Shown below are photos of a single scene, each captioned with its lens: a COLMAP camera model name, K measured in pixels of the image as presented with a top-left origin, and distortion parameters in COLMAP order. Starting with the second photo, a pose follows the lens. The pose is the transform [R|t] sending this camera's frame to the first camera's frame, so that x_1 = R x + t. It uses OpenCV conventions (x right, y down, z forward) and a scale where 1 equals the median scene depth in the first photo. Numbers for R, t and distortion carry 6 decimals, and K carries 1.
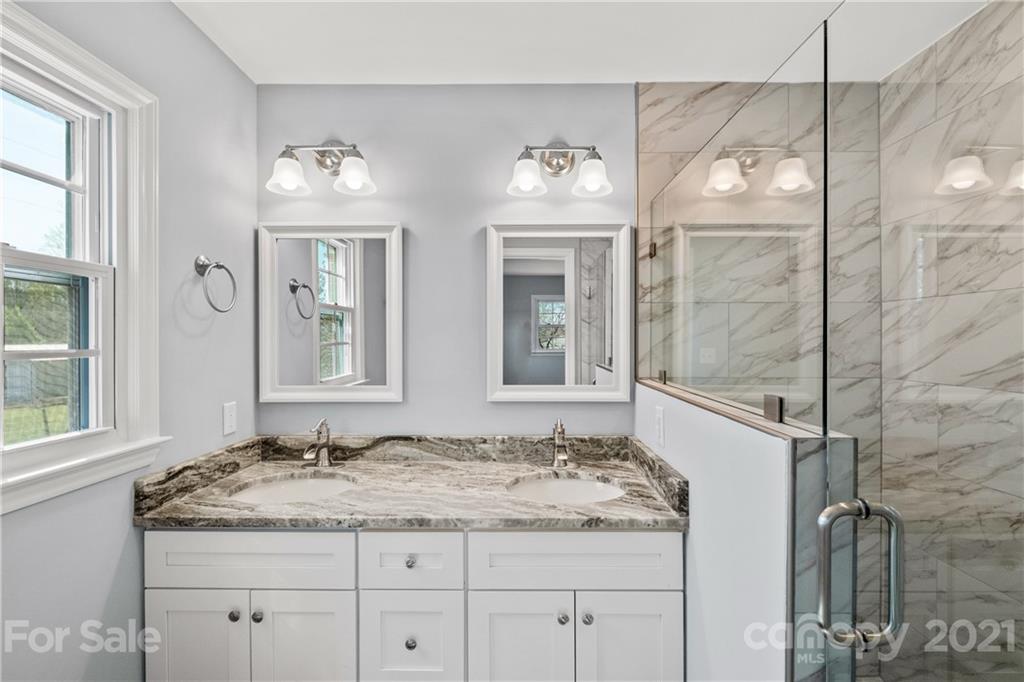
lens RADIAL K [[445.2, 0, 516.6], [0, 445.2, 341.3], [0, 0, 1]] dist [-0.001510, -0.000857]
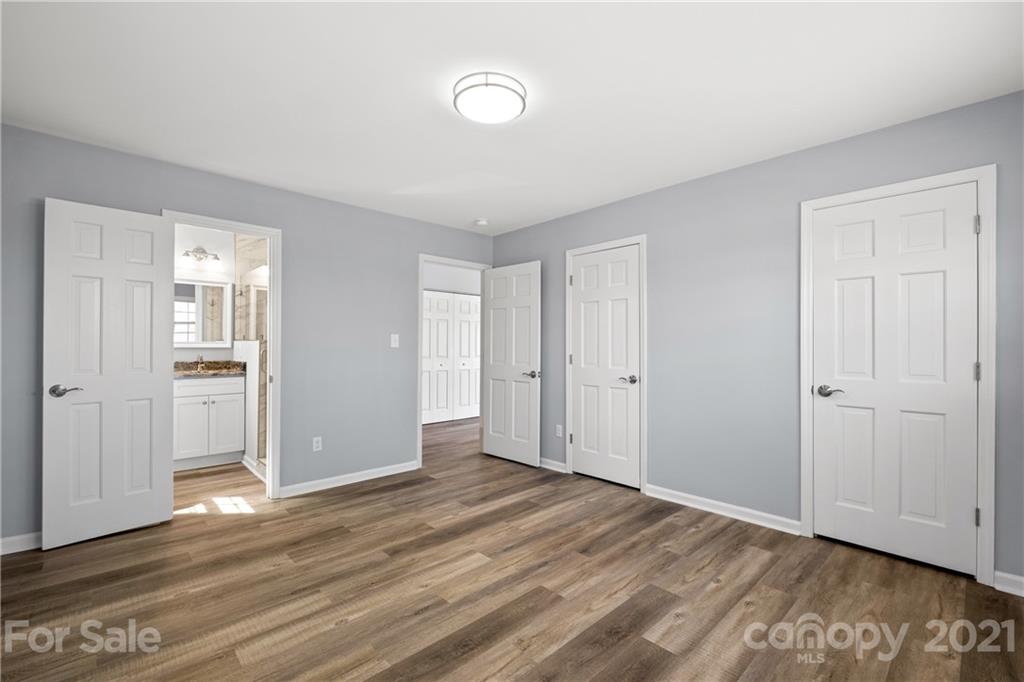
lens RADIAL K [[445.2, 0, 516.6], [0, 445.2, 341.3], [0, 0, 1]] dist [-0.001510, -0.000857]
pose [[0.718792, 0.008011, 0.695179, -0.390865], [0.000392, 0.999929, -0.011928, 0.131464], [-0.695225, 0.008847, 0.718738, -2.214258]]
